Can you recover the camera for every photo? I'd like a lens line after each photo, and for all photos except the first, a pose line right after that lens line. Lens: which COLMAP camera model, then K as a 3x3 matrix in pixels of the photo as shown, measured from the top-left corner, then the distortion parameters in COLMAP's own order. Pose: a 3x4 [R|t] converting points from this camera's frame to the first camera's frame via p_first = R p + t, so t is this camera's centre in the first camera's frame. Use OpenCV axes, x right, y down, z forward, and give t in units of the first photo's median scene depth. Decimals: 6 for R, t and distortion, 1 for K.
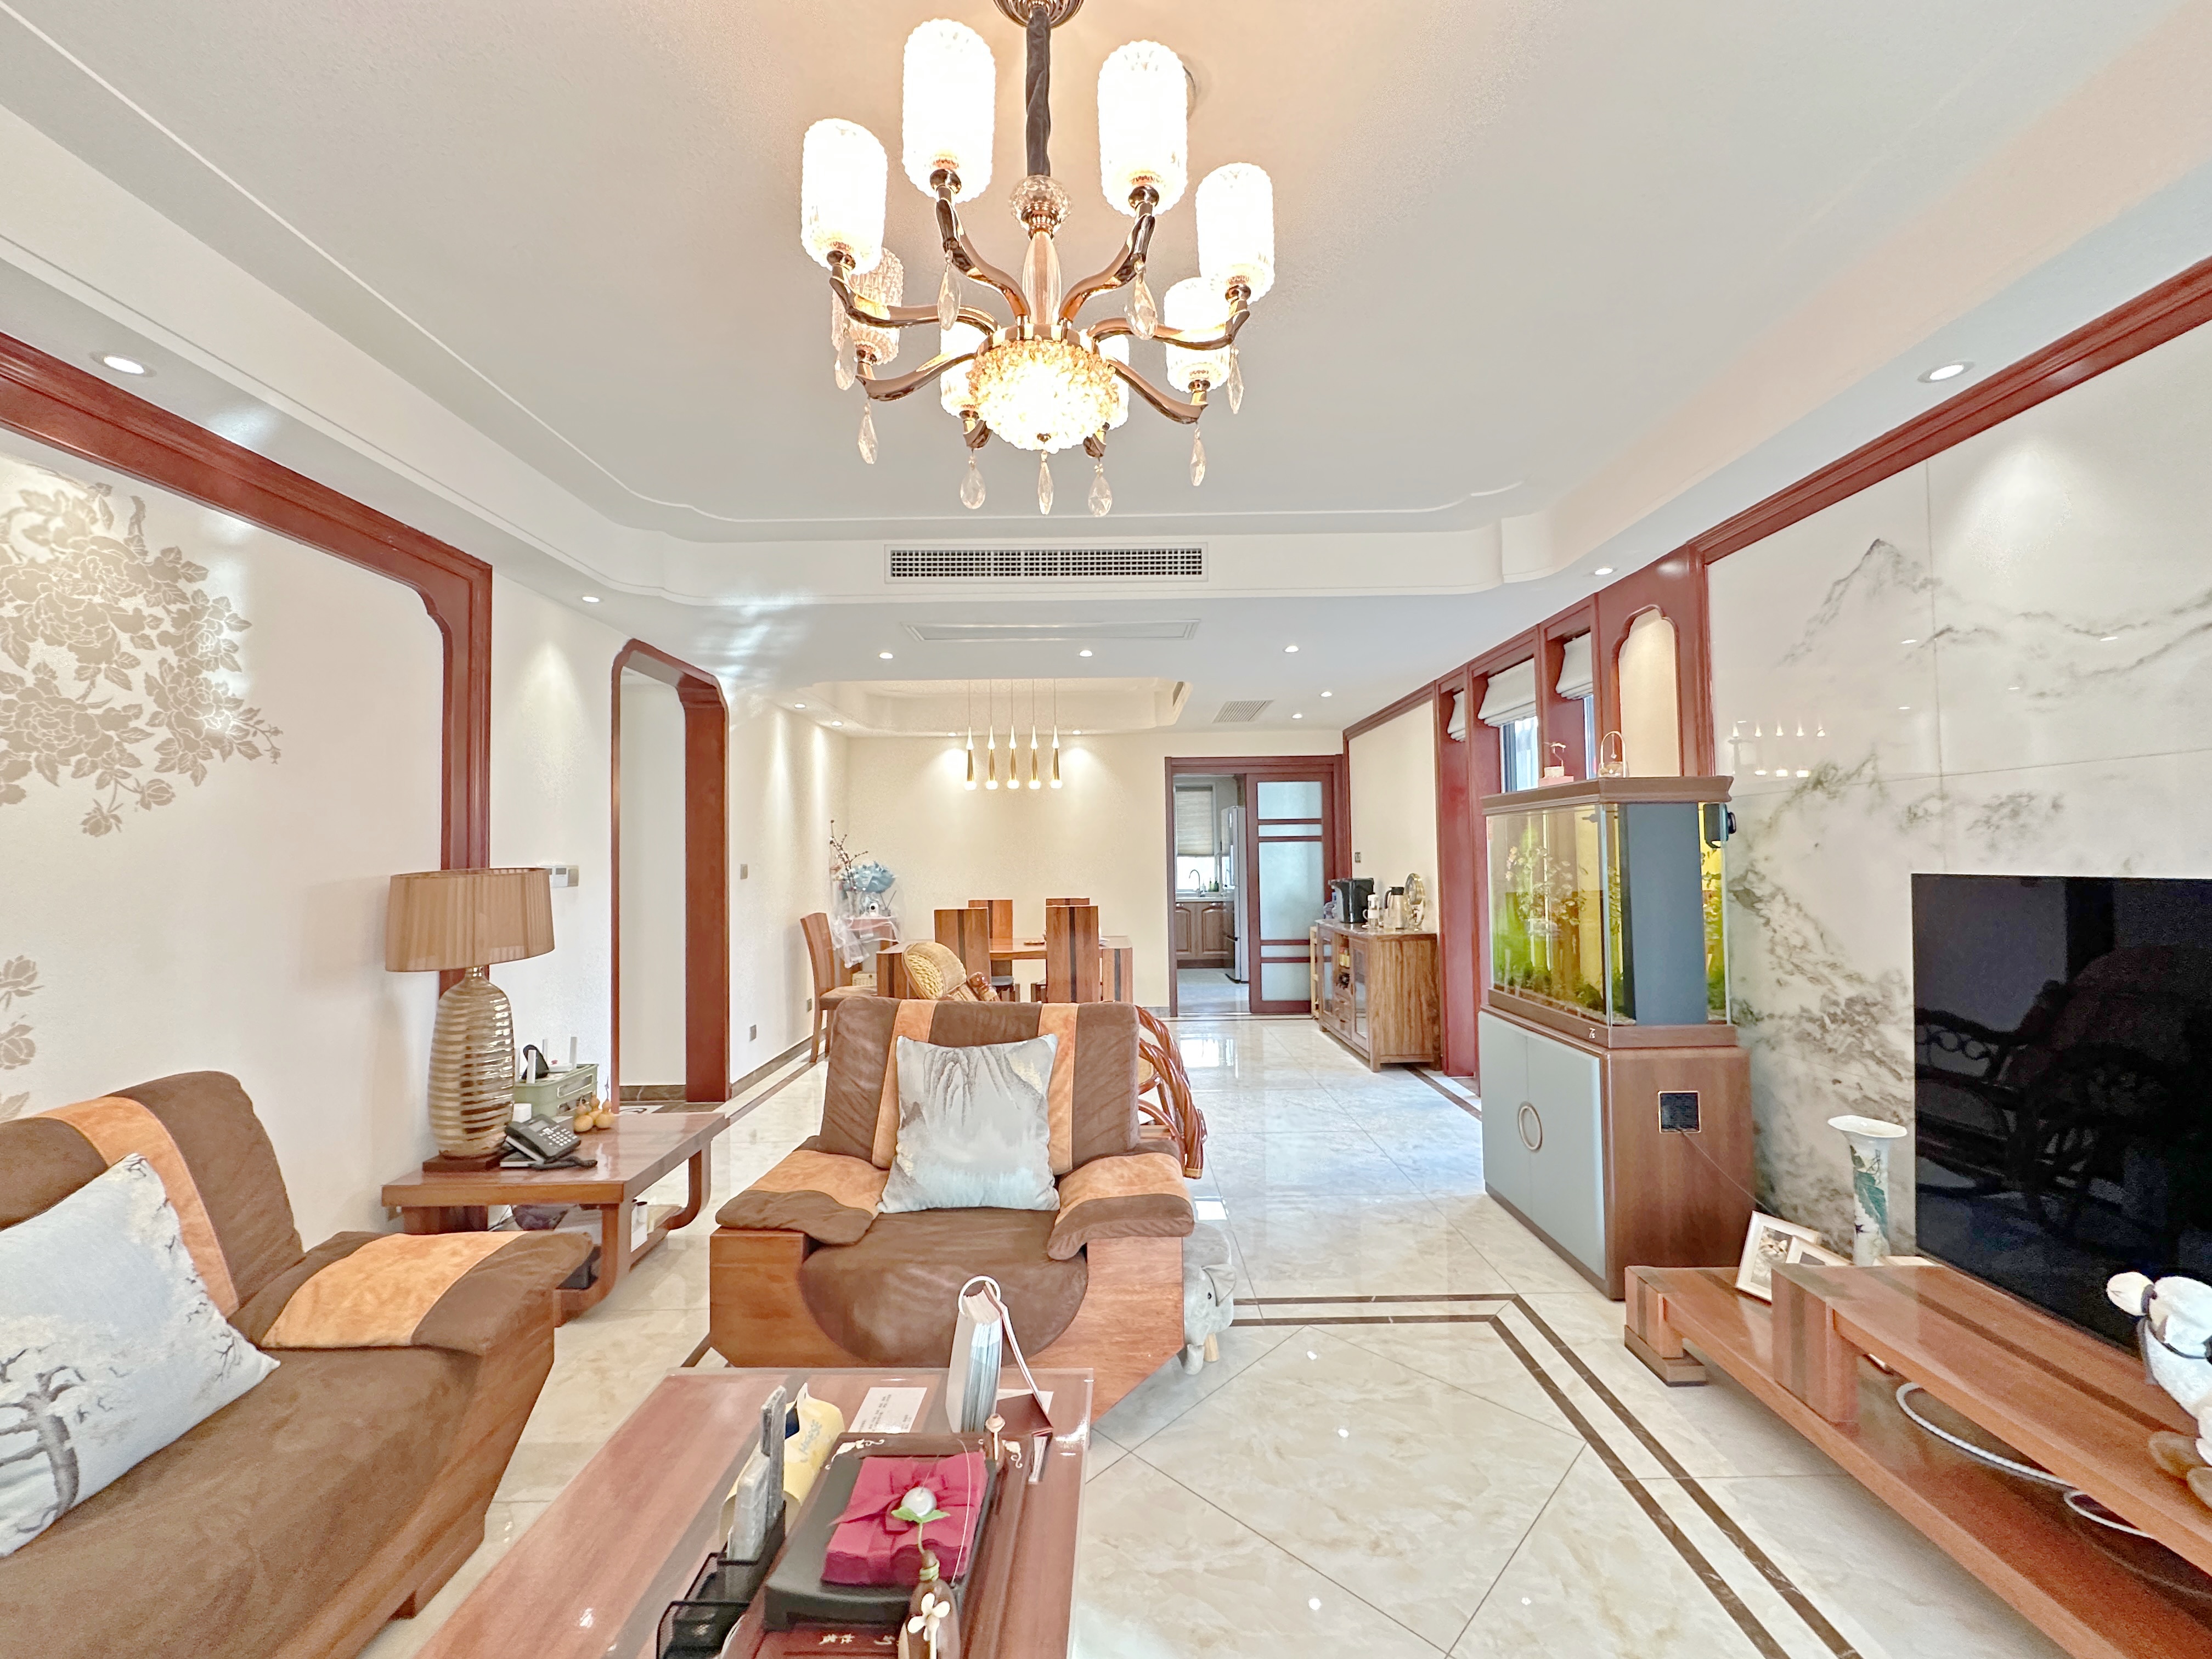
lens RADIAL K [[883.9, 0, 1107.6], [0, 883.9, 831.0], [0, 0, 1]] dist [-0.000461, -0.000035]
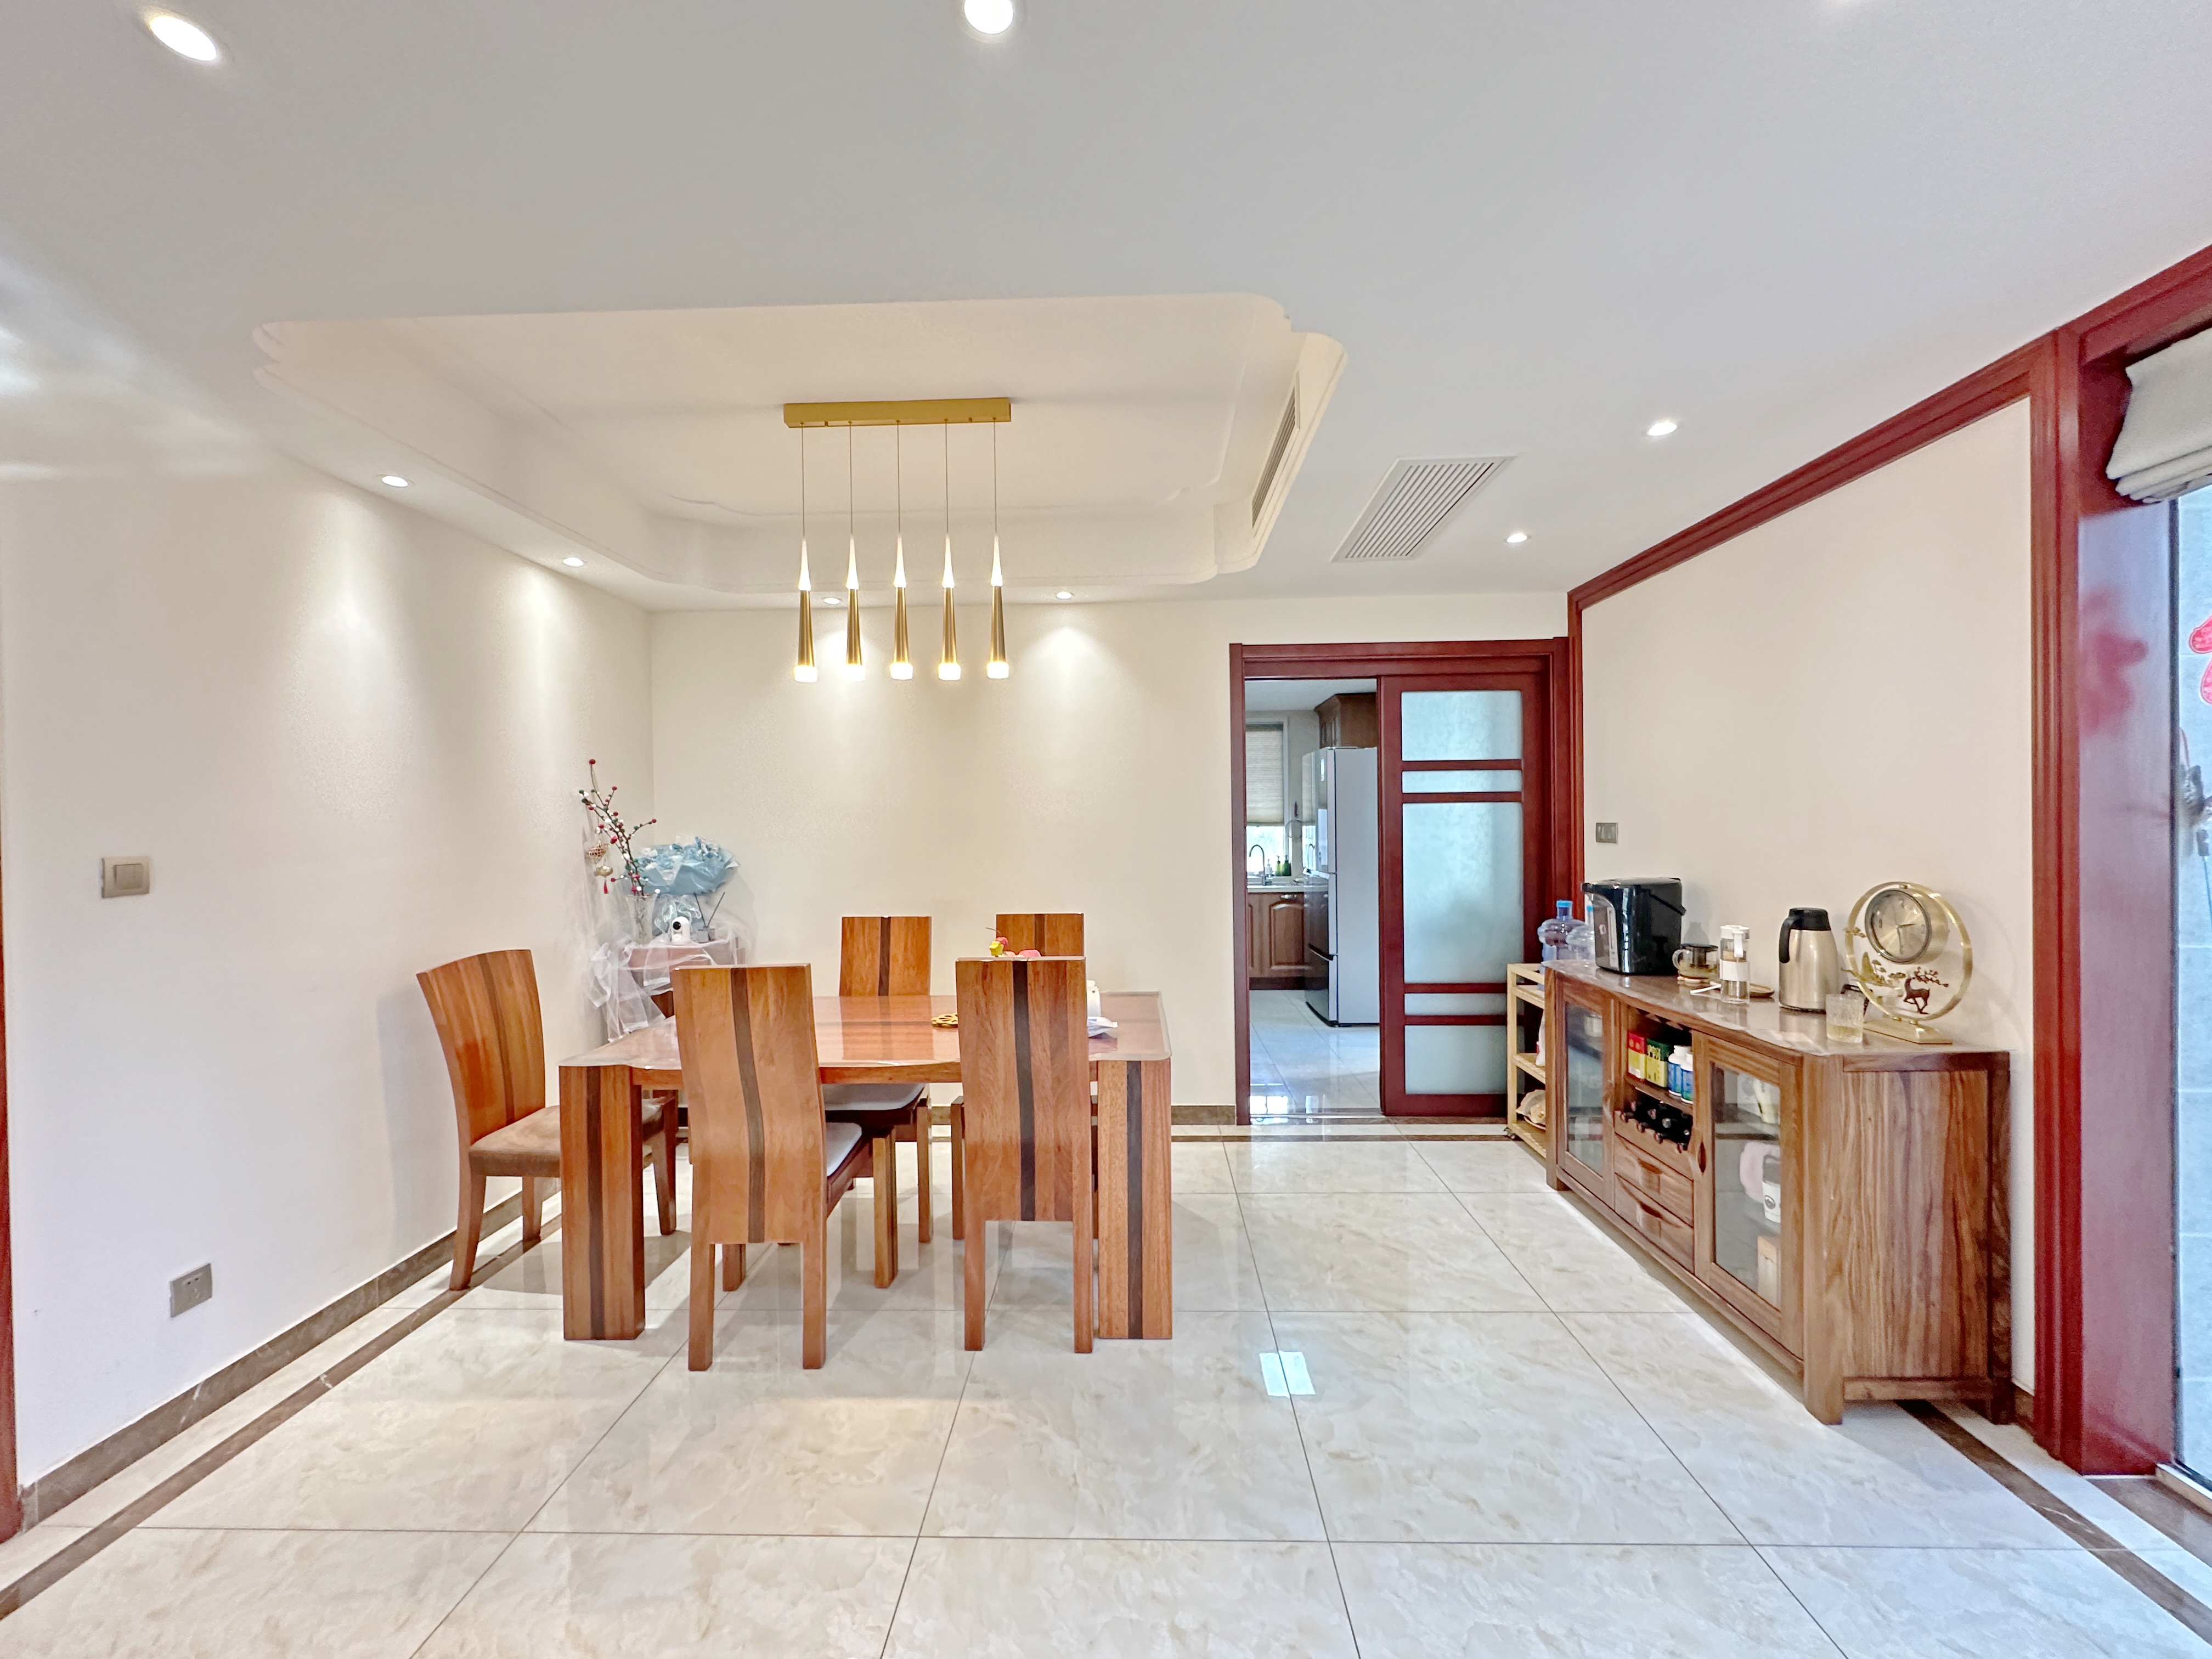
lens RADIAL K [[883.9, 0, 1106.7], [0, 883.9, 827.5], [0, 0, 1]] dist [-0.000461, -0.000035]
pose [[0.999306, 0.002195, -0.037185, 0.010269], [-0.000838, 0.999334, 0.036472, 0.007806], [0.037241, -0.036416, 0.998643, 0.456566]]
